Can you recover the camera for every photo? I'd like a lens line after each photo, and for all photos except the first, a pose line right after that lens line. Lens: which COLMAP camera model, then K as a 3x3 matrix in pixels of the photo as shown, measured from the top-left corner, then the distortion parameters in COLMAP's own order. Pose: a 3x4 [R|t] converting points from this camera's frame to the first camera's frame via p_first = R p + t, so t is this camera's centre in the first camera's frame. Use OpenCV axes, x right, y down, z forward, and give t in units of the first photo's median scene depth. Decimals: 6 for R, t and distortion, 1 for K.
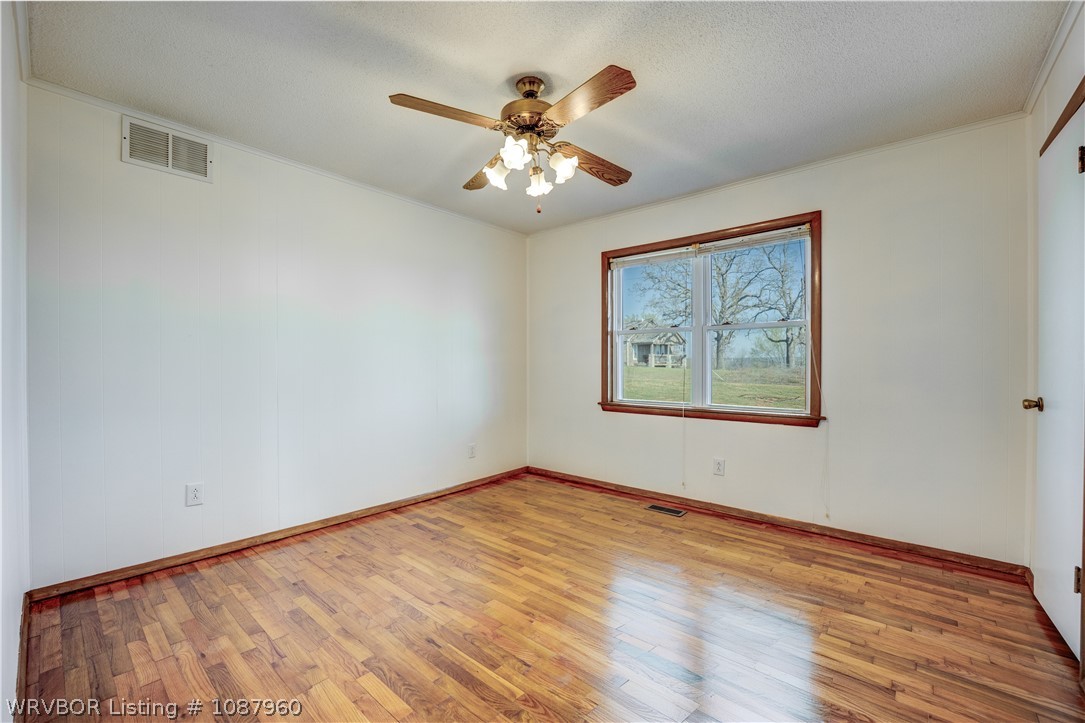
lens RADIAL K [[442.7, 0, 532.3], [0, 442.7, 368.0], [0, 0, 1]] dist [-0.025173, 0.001120]
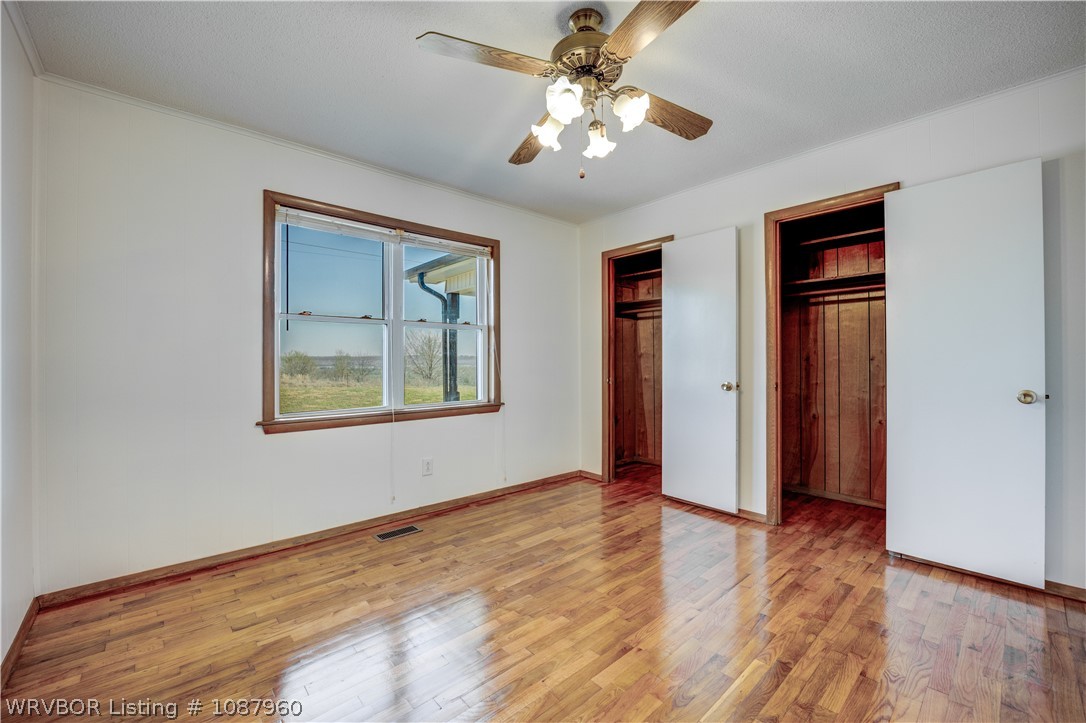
lens RADIAL K [[443.1, 0, 551.9], [0, 443.1, 357.9], [0, 0, 1]] dist [-0.025173, 0.001120]
pose [[0.101839, 0.004681, 0.994790, -0.527910], [0.010791, 0.999925, -0.005810, -0.008202], [-0.994742, 0.011326, 0.101780, 0.626535]]
